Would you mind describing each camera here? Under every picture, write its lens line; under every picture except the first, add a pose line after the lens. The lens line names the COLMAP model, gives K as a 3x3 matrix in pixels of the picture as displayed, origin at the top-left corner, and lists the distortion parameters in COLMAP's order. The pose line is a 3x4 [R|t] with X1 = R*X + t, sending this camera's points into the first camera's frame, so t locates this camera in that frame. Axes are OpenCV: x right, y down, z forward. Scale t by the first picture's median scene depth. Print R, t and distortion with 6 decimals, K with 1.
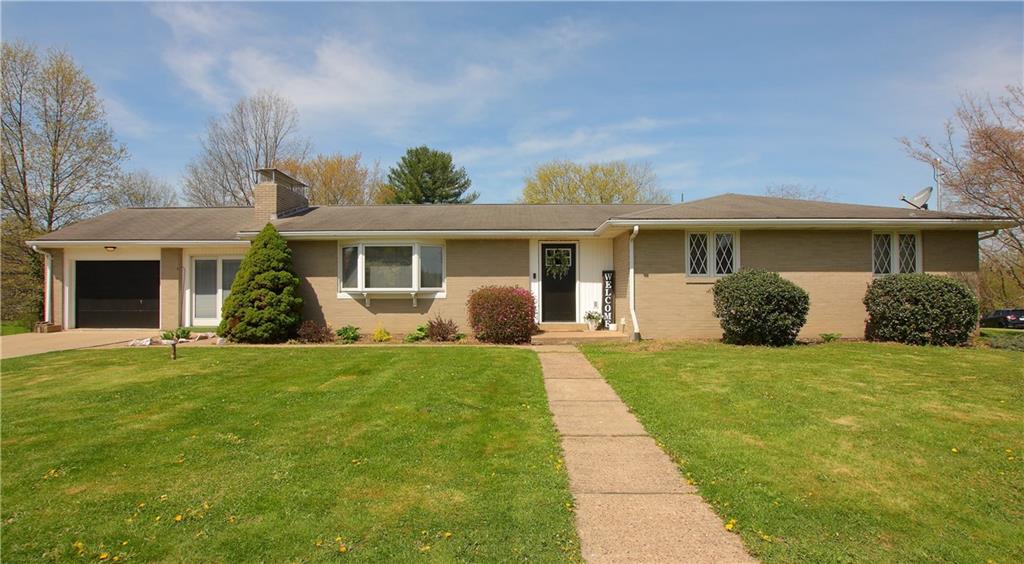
lens RADIAL K [[458.1, 0, 511.4], [0, 458.1, 275.7], [0, 0, 1]] dist [-0.028086, -0.000041]
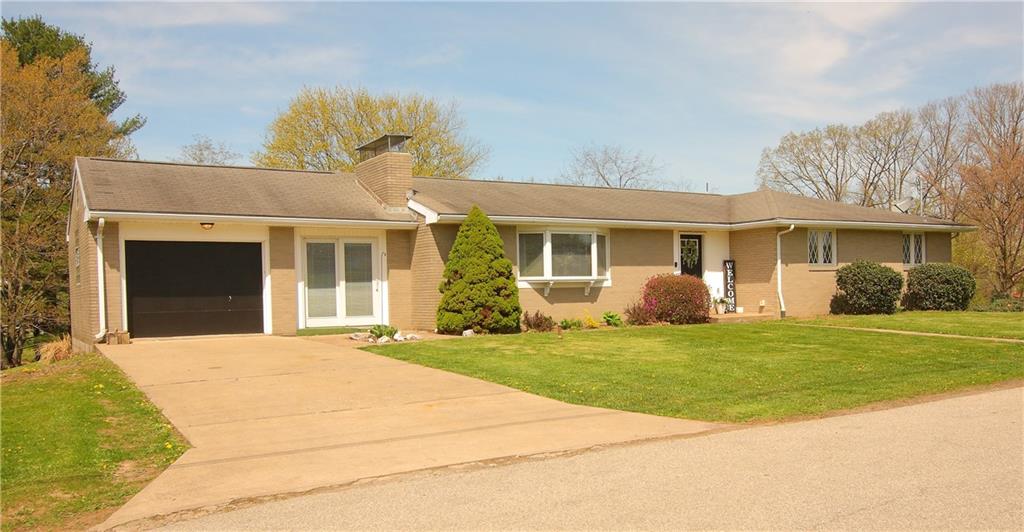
lens RADIAL K [[792.8, 0, 512.7], [0, 792.8, 271.0], [0, 0, 1]] dist [0.023990, -0.001948]
pose [[0.856759, -0.000916, 0.515717, -1.239168], [-0.000678, 0.999996, 0.002902, 0.009975], [-0.515717, -0.002836, 0.856754, -0.387222]]
